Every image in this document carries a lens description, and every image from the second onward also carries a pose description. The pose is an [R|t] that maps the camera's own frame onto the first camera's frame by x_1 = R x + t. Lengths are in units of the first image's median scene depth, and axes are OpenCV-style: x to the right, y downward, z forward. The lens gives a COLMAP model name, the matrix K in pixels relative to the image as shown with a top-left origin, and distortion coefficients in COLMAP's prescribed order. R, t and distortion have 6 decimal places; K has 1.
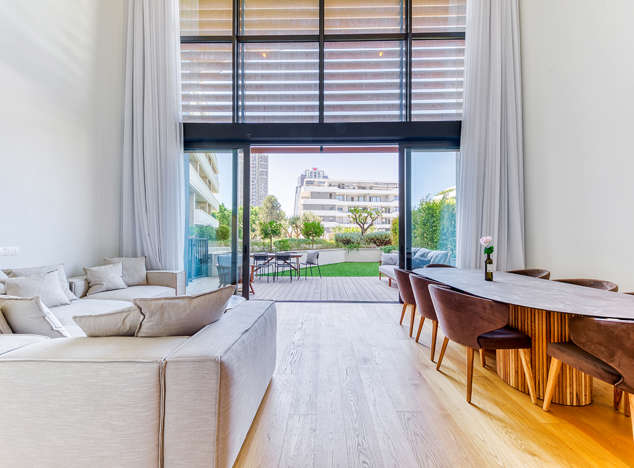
lens RADIAL K [[252.1, 0, 322.1], [0, 252.1, 237.5], [0, 0, 1]] dist [0.002835, -0.001967]
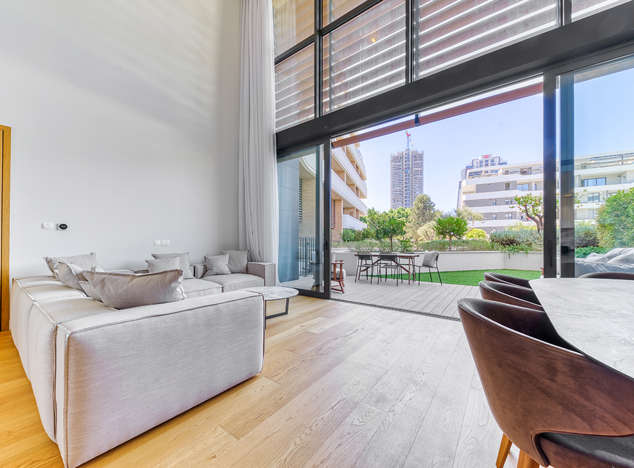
lens RADIAL K [[252.1, 0, 310.4], [0, 252.1, 240.0], [0, 0, 1]] dist [0.002835, -0.001967]
pose [[0.804480, -0.006255, -0.593947, 0.217928], [0.005249, 0.999980, -0.003421, 0.026760], [0.593957, -0.000366, 0.804497, 0.167500]]
